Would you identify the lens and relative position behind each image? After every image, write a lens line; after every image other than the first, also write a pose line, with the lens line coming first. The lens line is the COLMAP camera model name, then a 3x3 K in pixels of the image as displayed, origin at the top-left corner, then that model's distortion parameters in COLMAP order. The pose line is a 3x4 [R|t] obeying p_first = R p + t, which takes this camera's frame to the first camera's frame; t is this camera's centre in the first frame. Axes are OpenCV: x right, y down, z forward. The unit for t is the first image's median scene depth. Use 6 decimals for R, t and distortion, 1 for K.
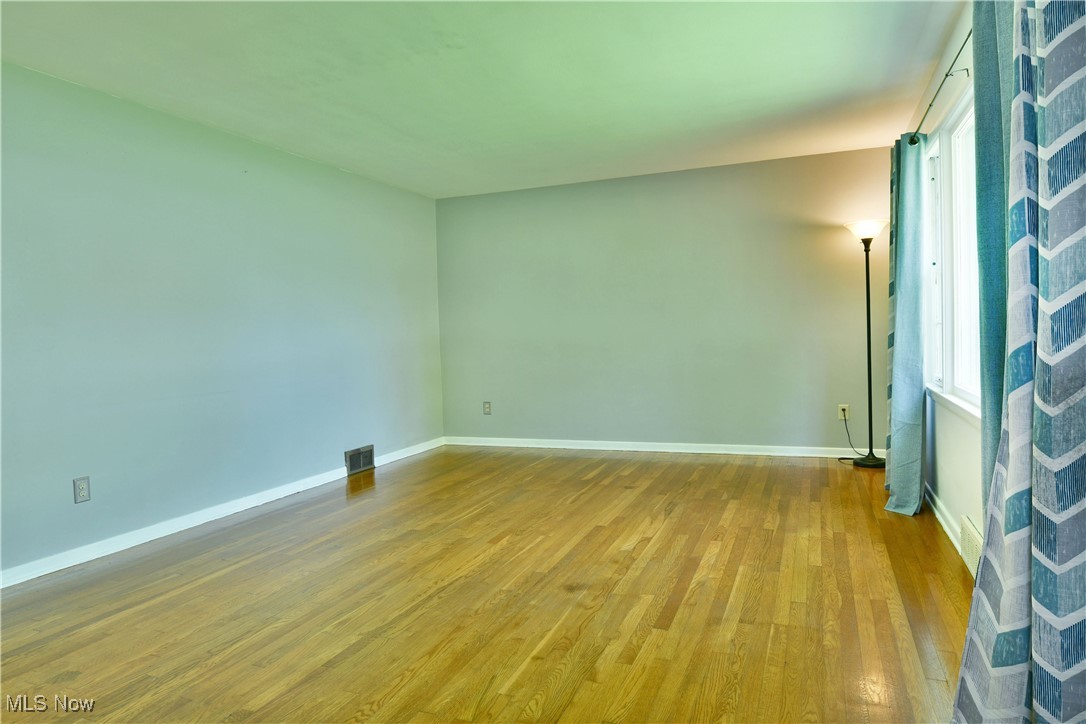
lens RADIAL K [[671.4, 0, 544.7], [0, 671.4, 357.8], [0, 0, 1]] dist [-0.018111, -0.000959]
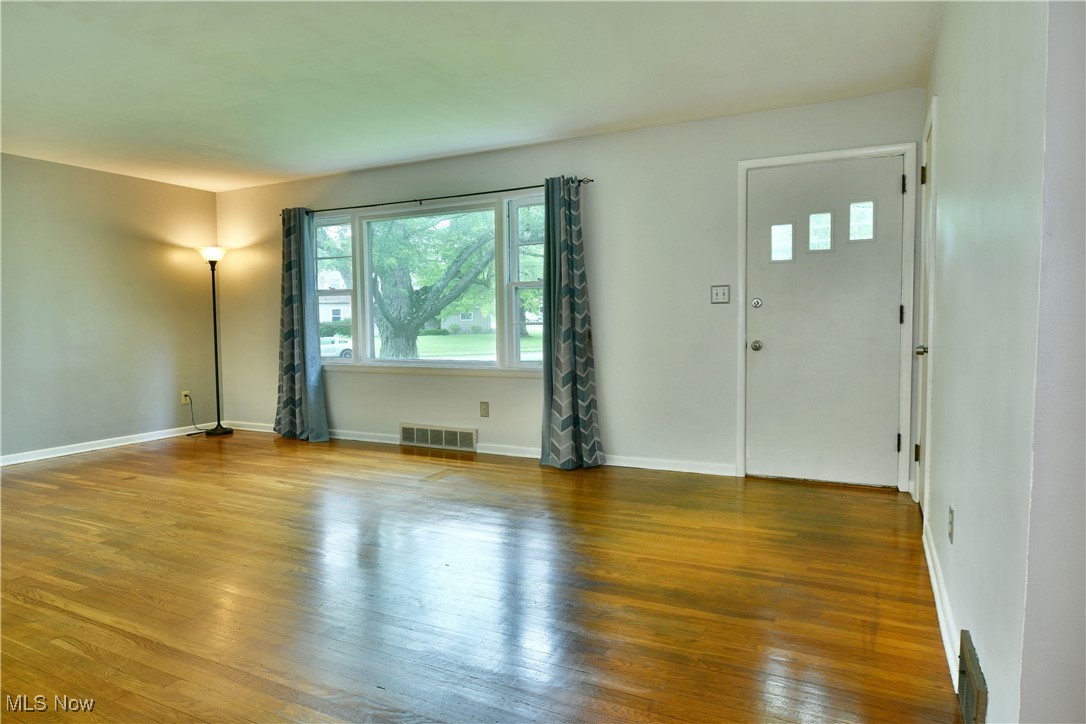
lens RADIAL K [[671.4, 0, 541.8], [0, 671.4, 364.0], [0, 0, 1]] dist [-0.018111, -0.000959]
pose [[0.100669, -0.034335, 0.994327, -1.022631], [0.050302, 0.998302, 0.029379, 0.023327], [-0.993648, 0.047059, 0.102225, 0.319154]]
